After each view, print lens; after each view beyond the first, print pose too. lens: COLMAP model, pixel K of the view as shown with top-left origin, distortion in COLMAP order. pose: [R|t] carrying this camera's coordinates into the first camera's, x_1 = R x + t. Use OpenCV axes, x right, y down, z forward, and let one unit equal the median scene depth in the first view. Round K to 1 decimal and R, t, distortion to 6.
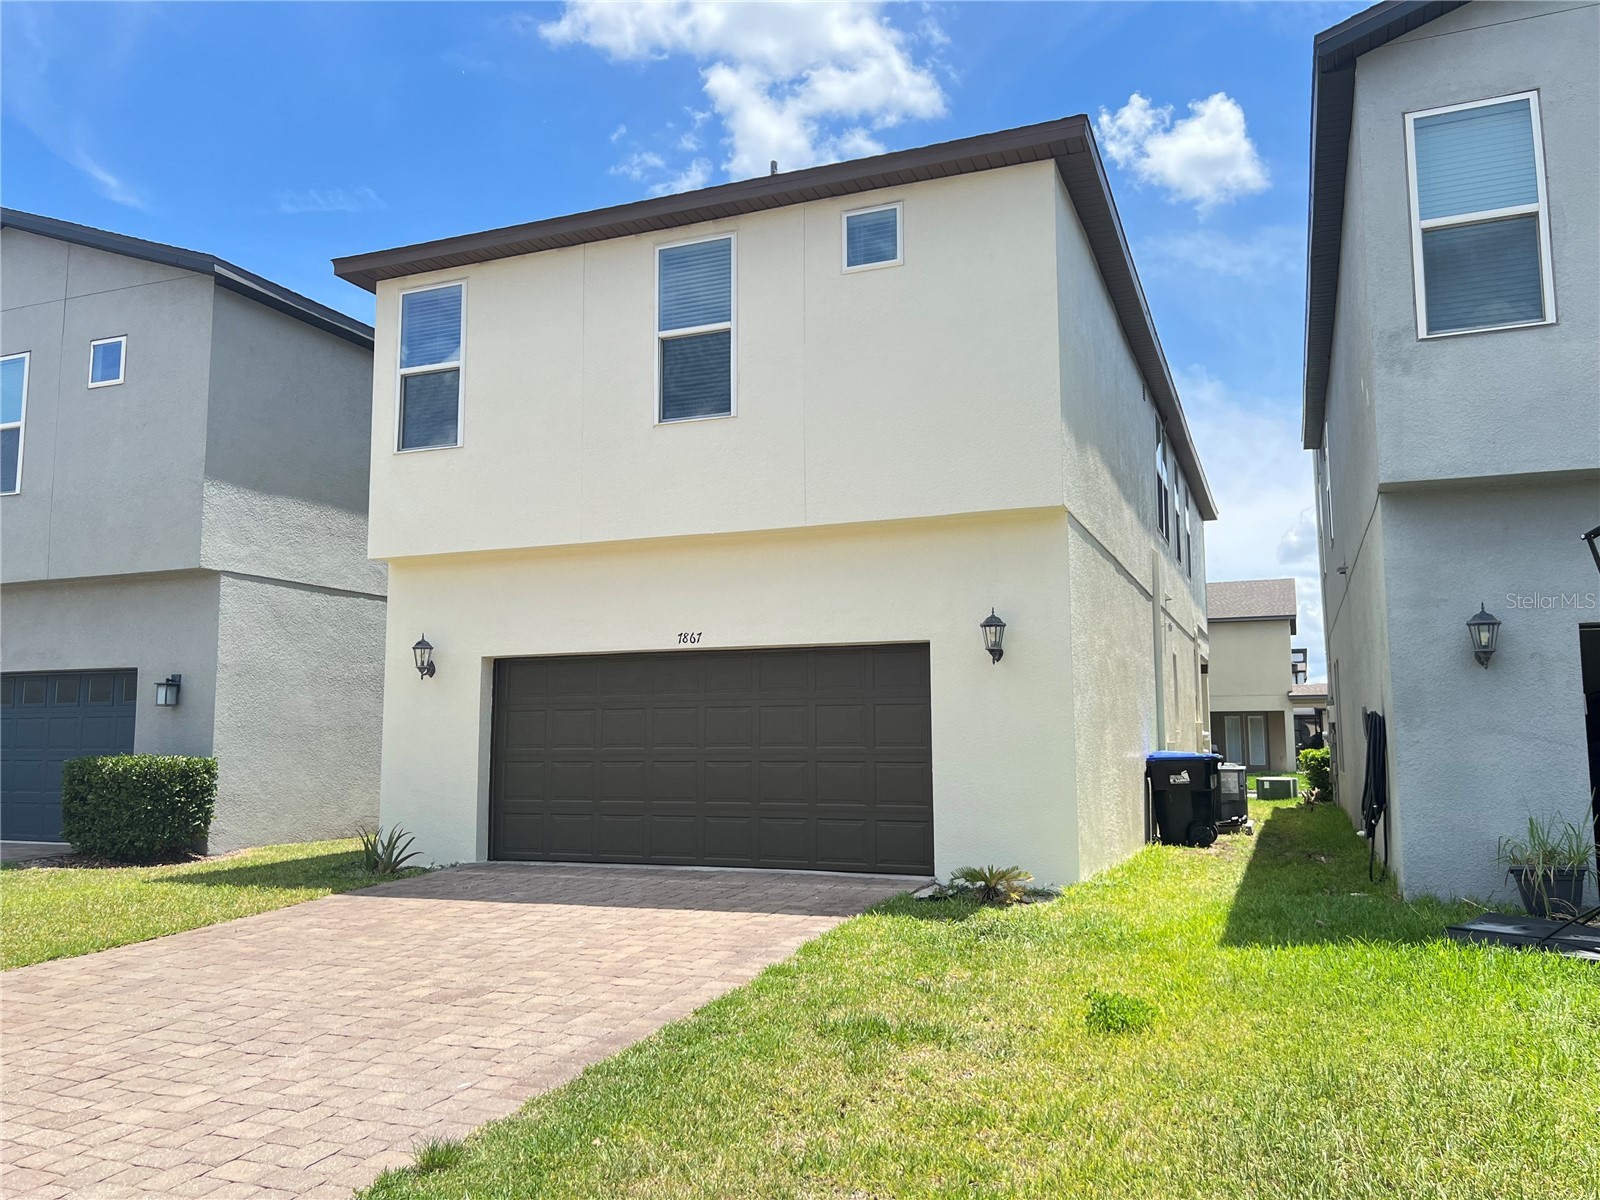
lens RADIAL K [[1207.3, 0, 800.0], [0, 1207.3, 600.0], [0, 0, 1]] dist [0.076691, -0.113224]
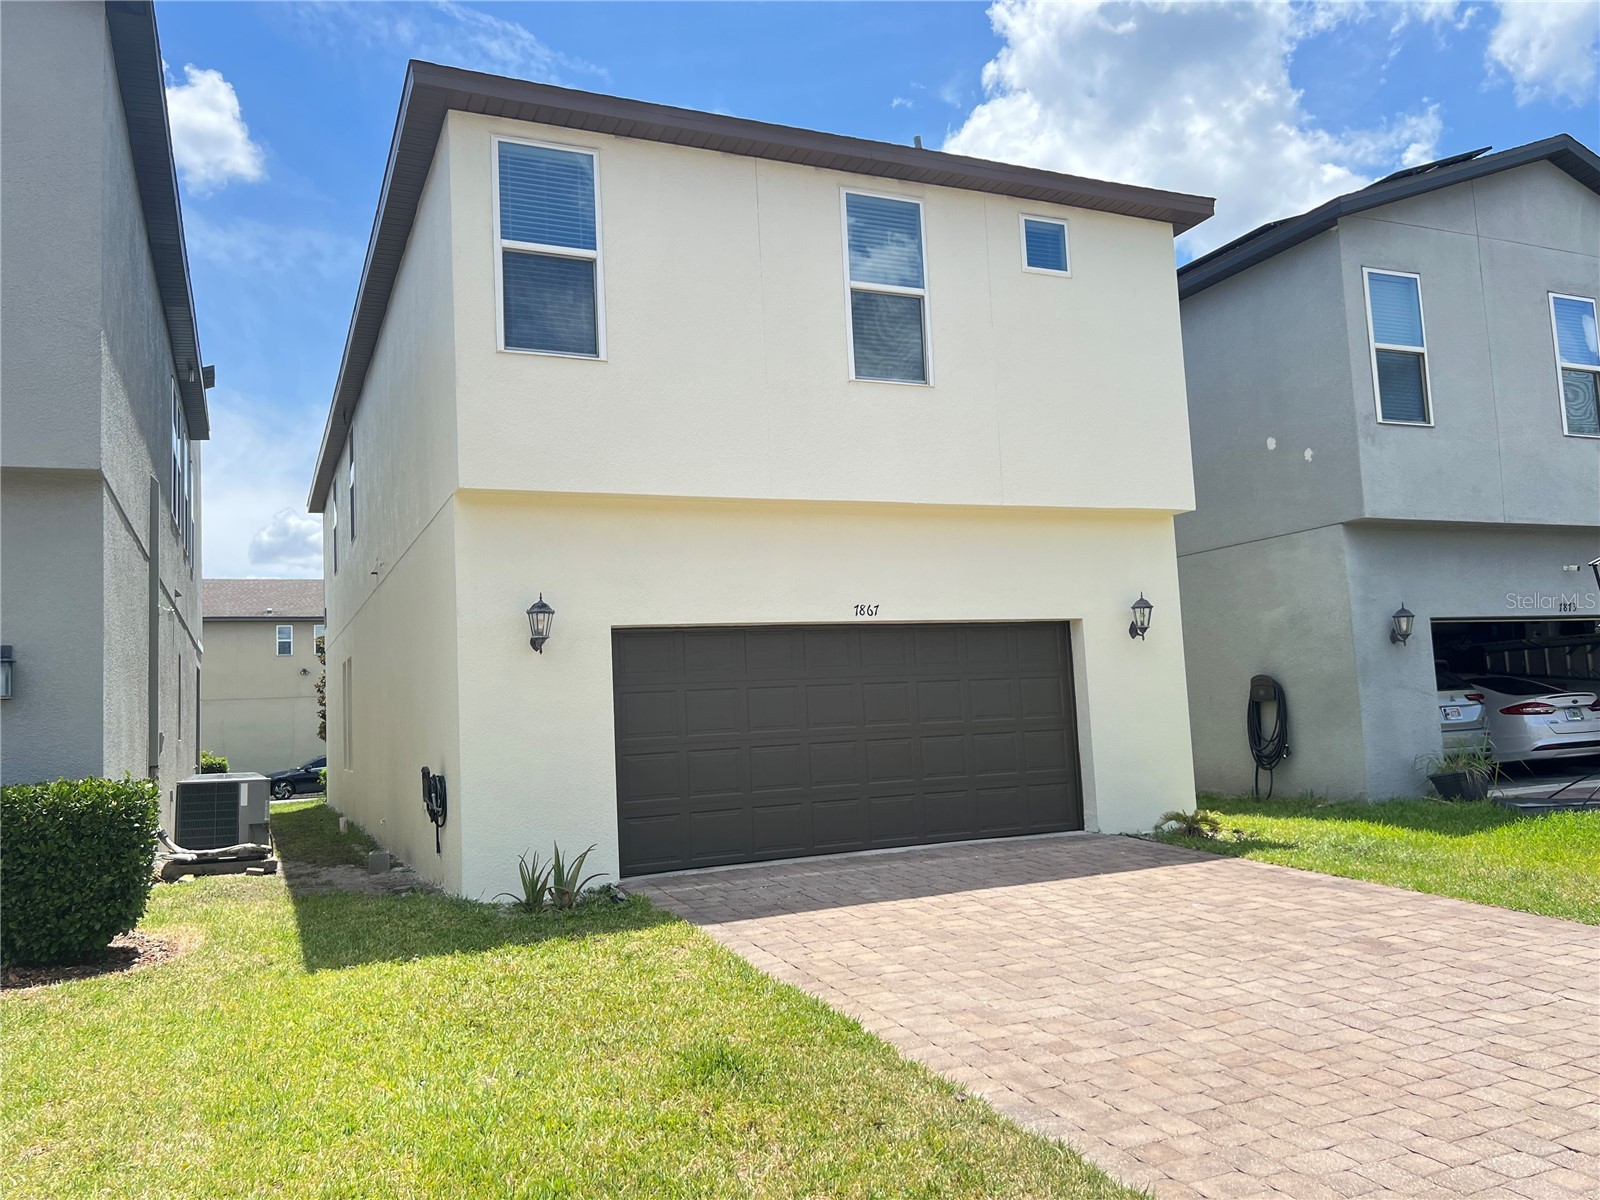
lens RADIAL K [[1210.3, 0, 796.7], [0, 1210.3, 598.3], [0, 0, 1]] dist [0.057105, -0.067224]
pose [[0.686727, 0.040351, 0.725795, -0.777603], [-0.037584, 0.999094, -0.019984, 0.040921], [-0.725943, -0.013555, 0.687621, 0.368535]]
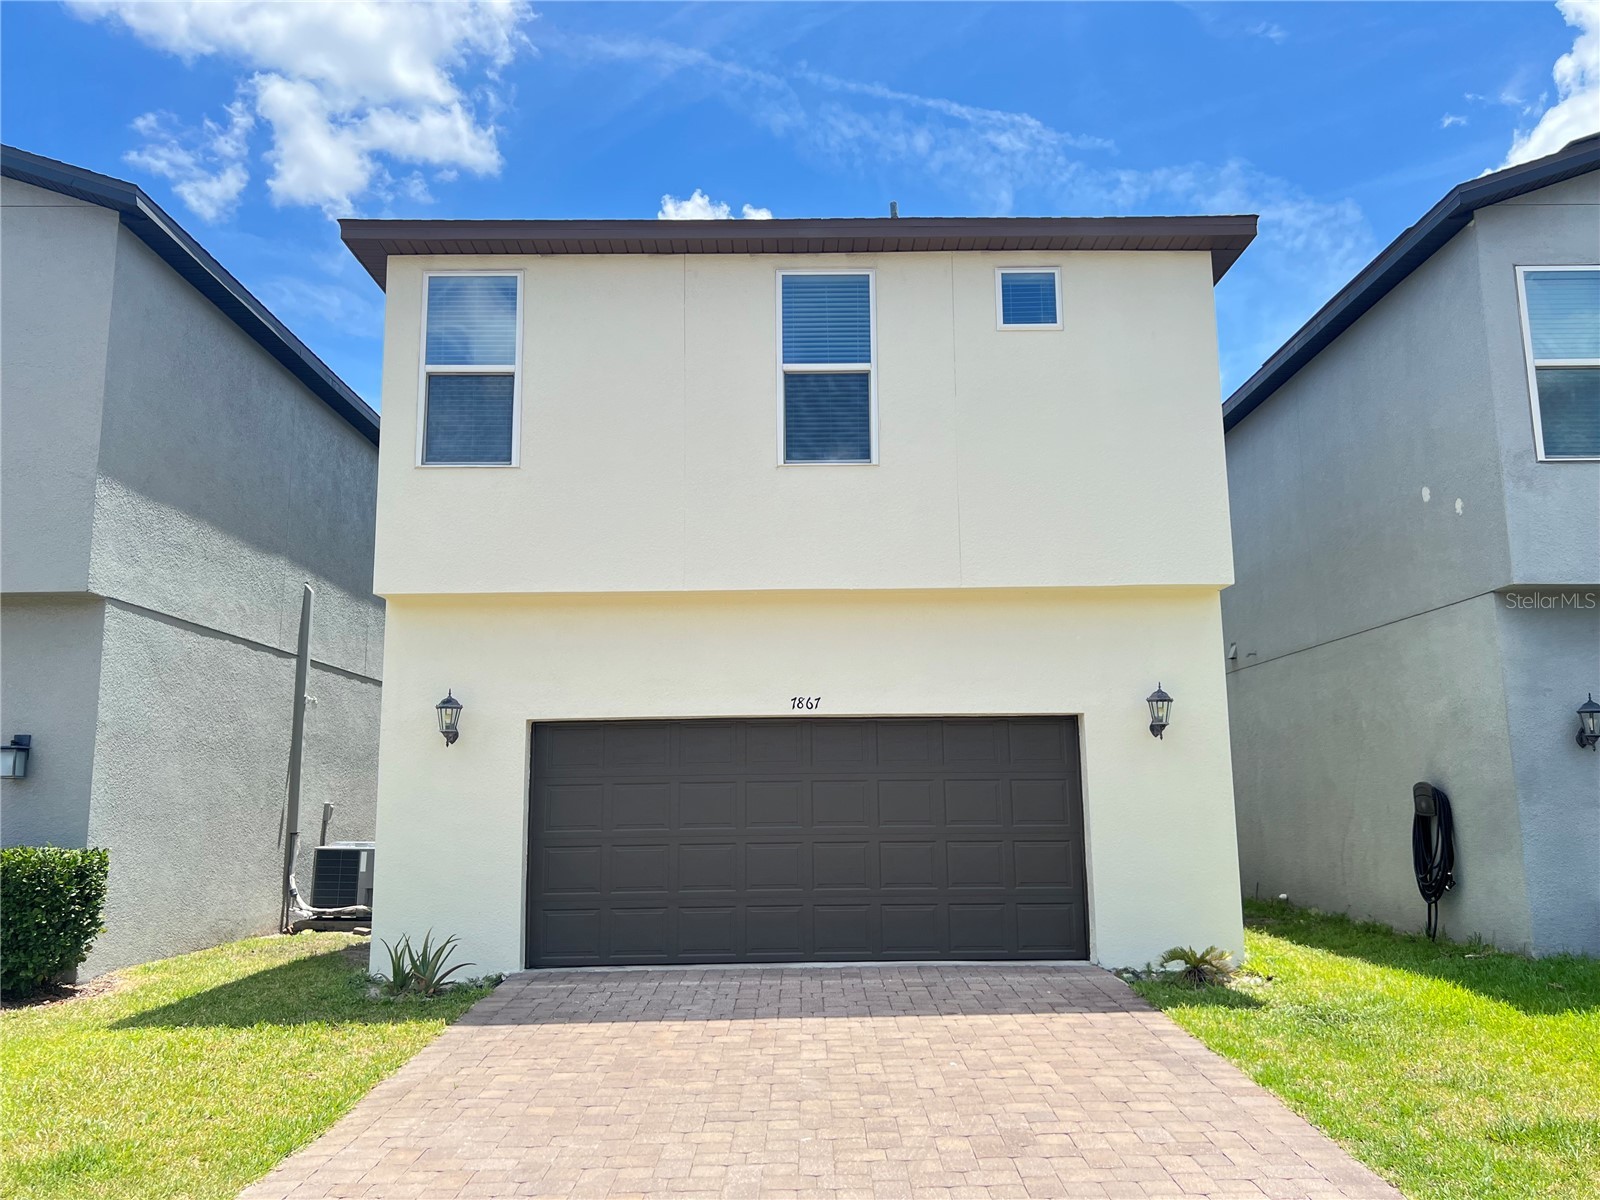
lens RADIAL K [[1210.3, 0, 796.7], [0, 1210.3, 598.3], [0, 0, 1]] dist [0.057105, -0.067224]
pose [[0.921294, 0.058154, 0.384493, -0.425442], [-0.036798, 0.997355, -0.062677, 0.009457], [-0.387121, 0.043595, 0.920998, 0.162991]]
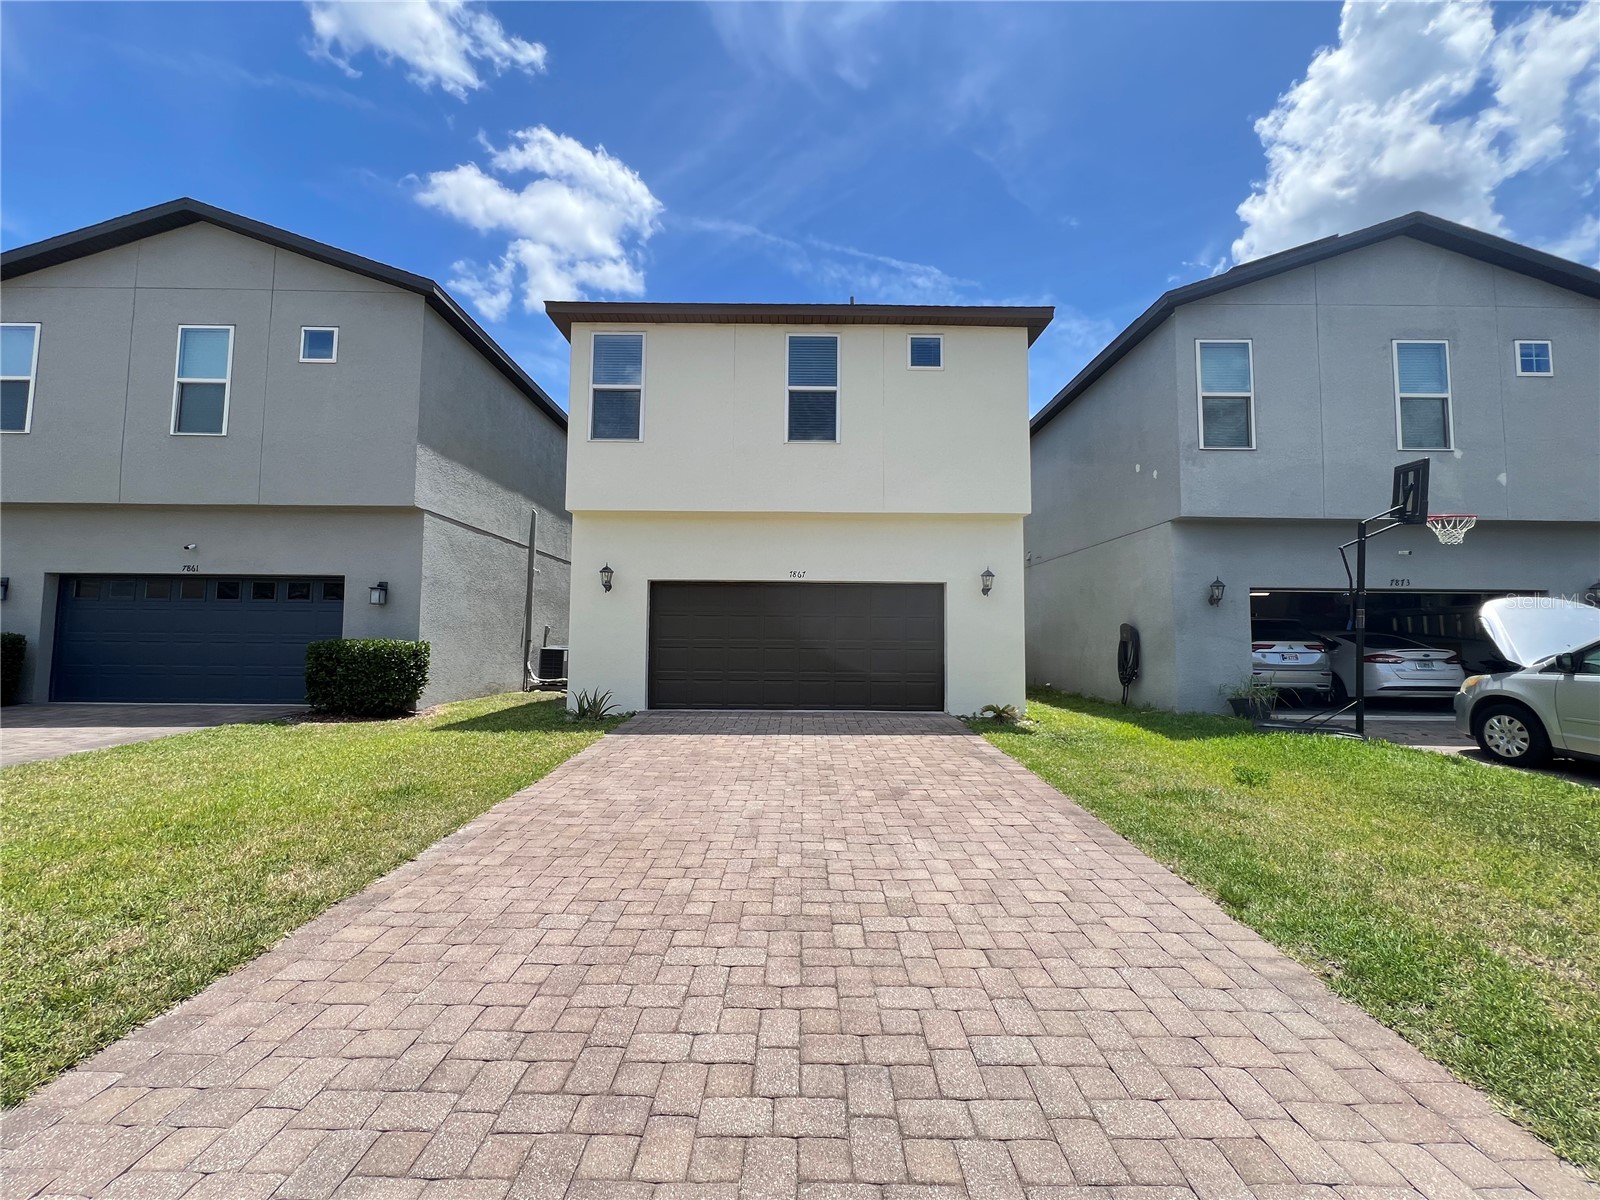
lens RADIAL K [[645.9, 0, 794.7], [0, 645.9, 595.5], [0, 0, 1]] dist [-0.004188, -0.000332]
pose [[0.923595, 0.039084, 0.381372, -0.411229], [-0.056319, 0.997829, 0.034132, 0.029111], [-0.379210, -0.053003, 0.923791, 0.170847]]
